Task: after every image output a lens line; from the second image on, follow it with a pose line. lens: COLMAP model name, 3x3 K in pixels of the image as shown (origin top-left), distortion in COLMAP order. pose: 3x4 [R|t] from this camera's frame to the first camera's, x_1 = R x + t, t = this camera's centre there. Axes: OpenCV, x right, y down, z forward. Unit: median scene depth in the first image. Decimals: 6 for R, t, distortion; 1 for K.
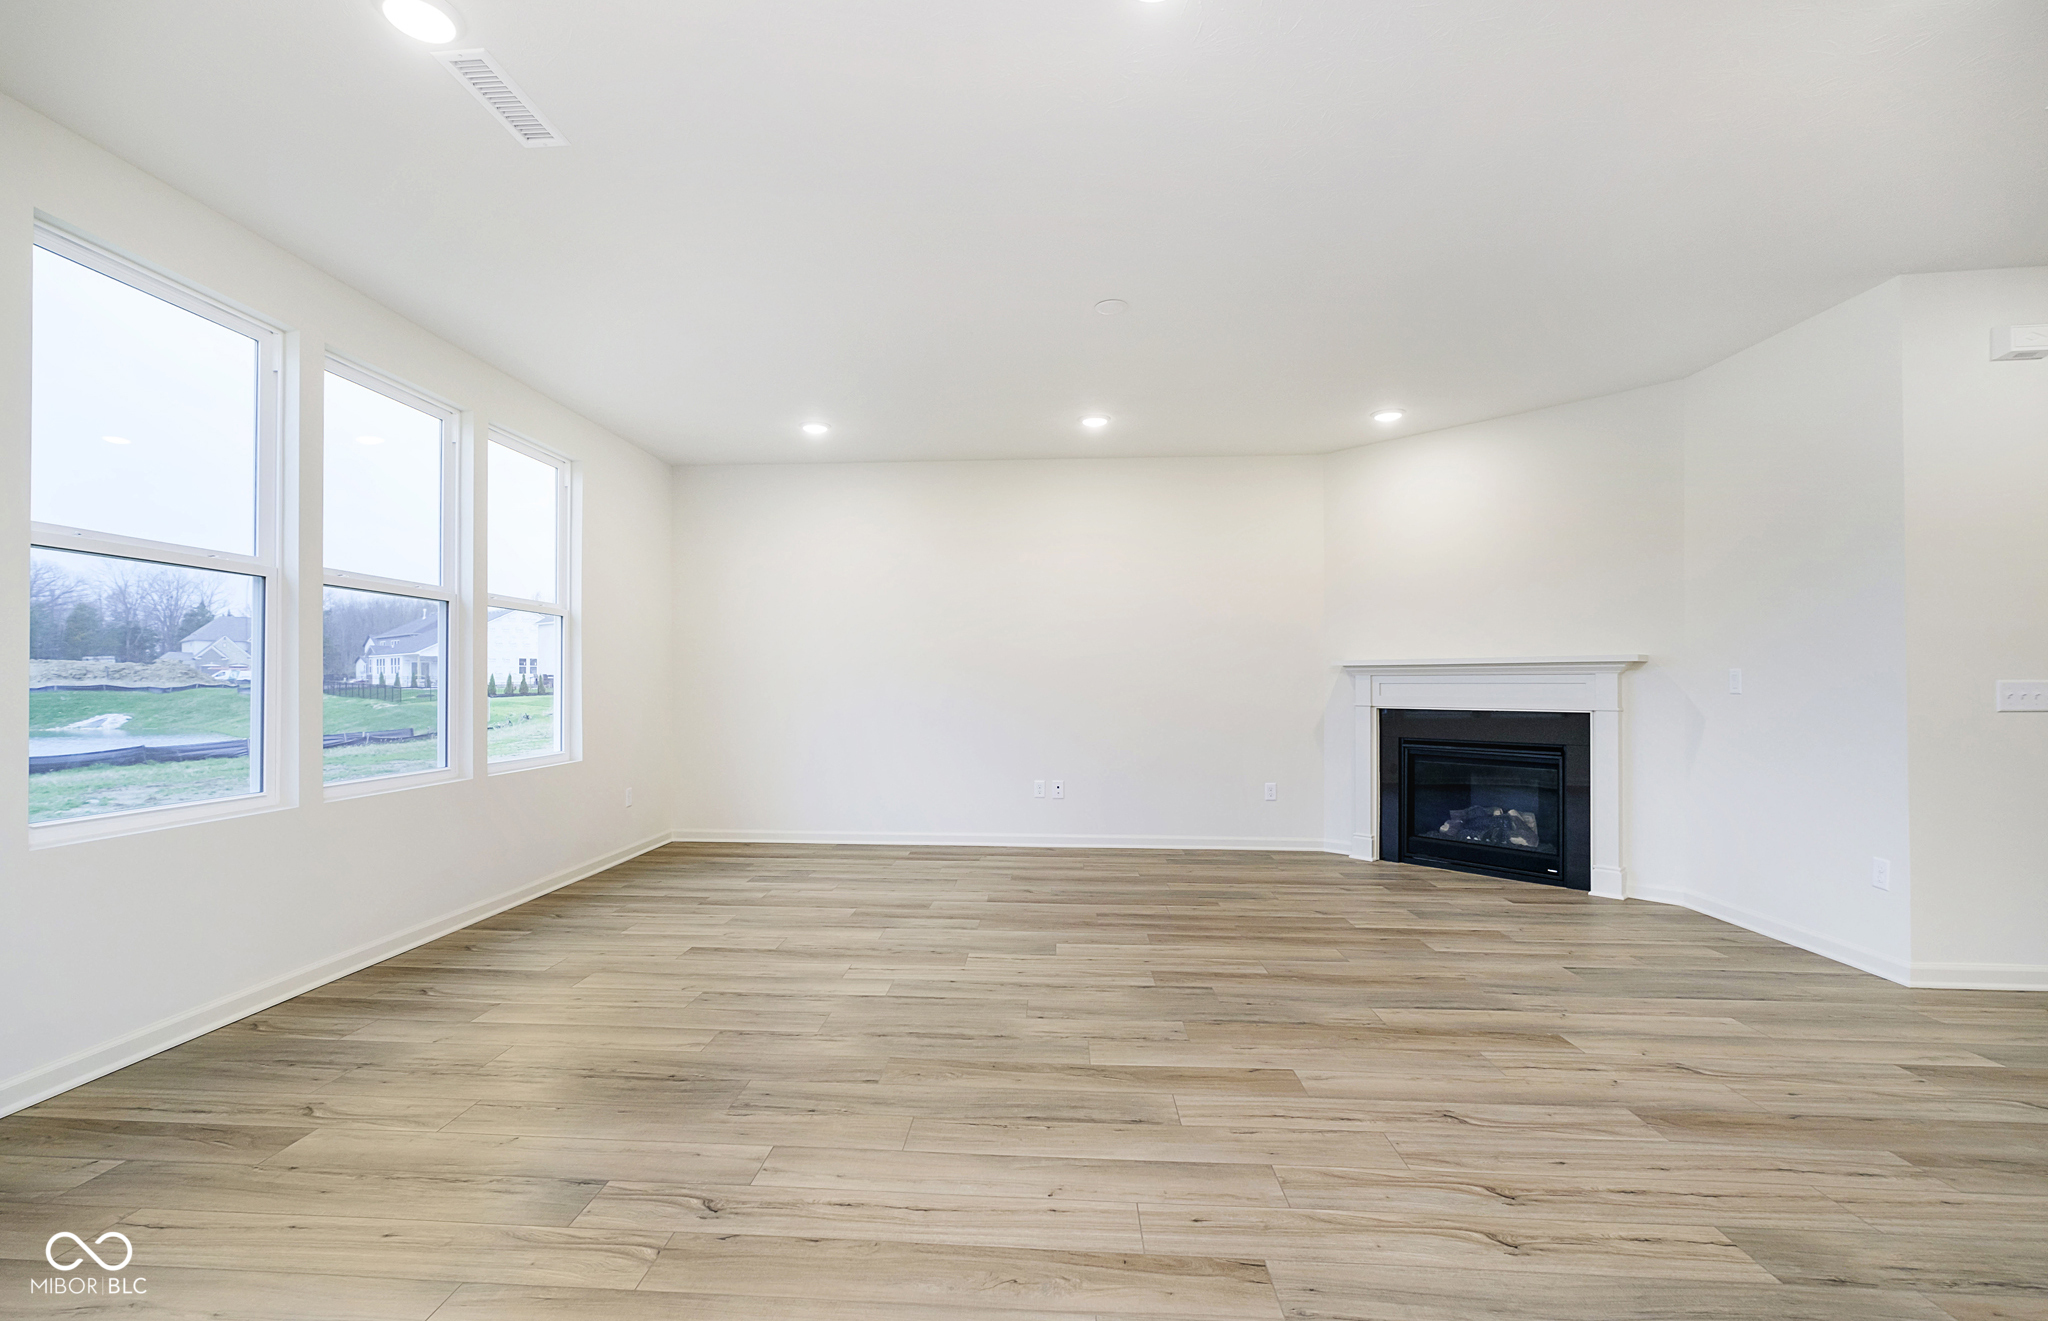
lens RADIAL K [[894.1, 0, 1020.1], [0, 894.1, 682.9], [0, 0, 1]] dist [-0.000245, 0.000371]
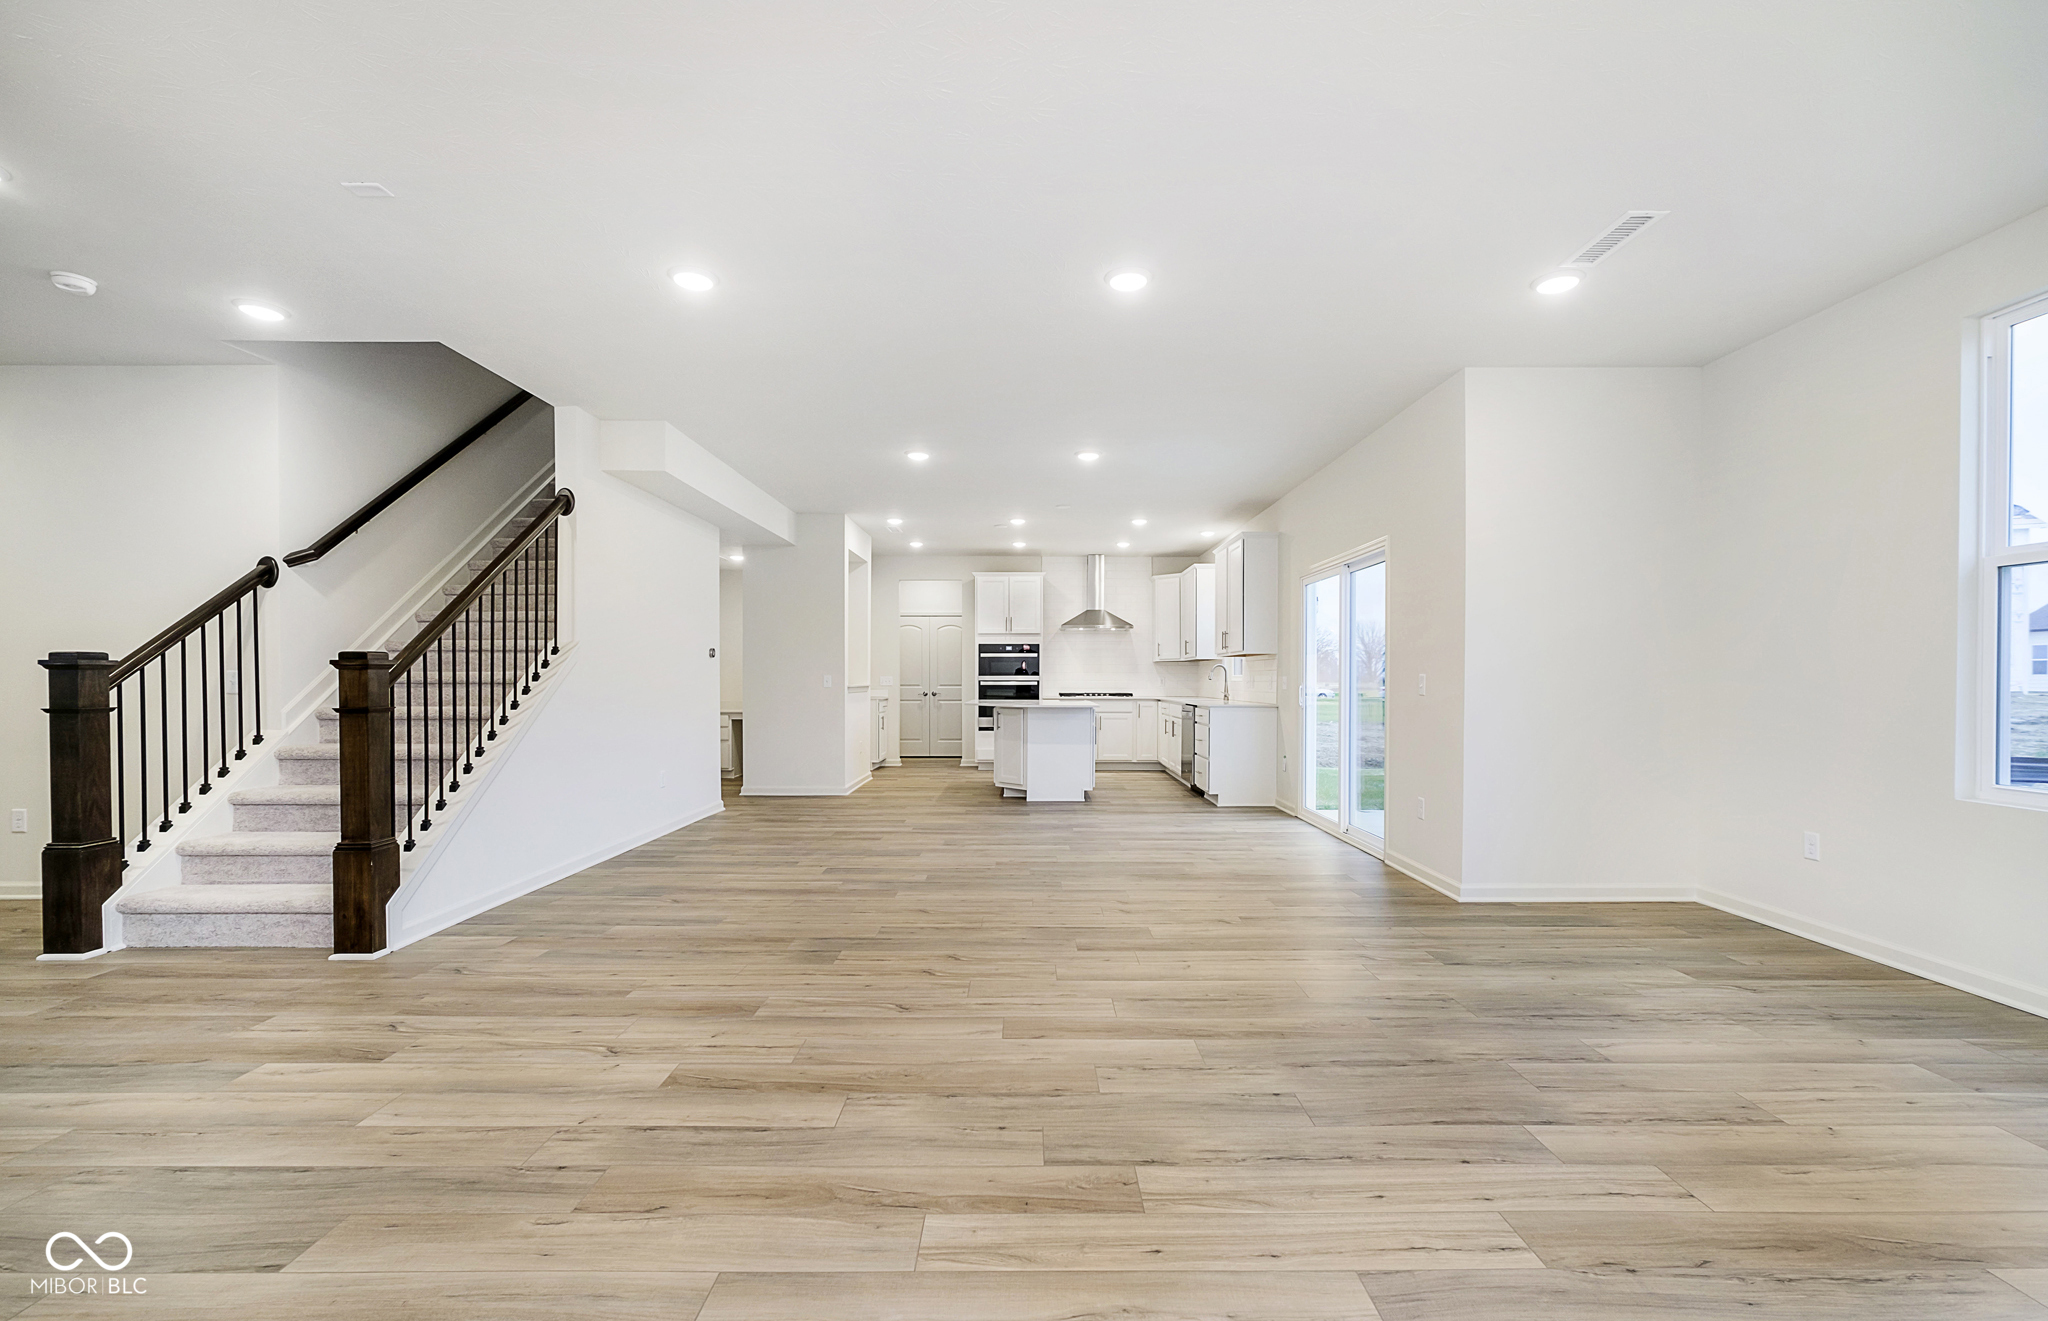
lens RADIAL K [[894.1, 0, 1020.1], [0, 894.1, 682.9], [0, 0, 1]] dist [-0.000245, 0.000371]
pose [[-0.999285, -0.003191, -0.037670, 0.298683], [-0.003422, 0.999976, 0.006064, 0.004420], [0.037650, 0.006189, -0.999272, 1.888163]]
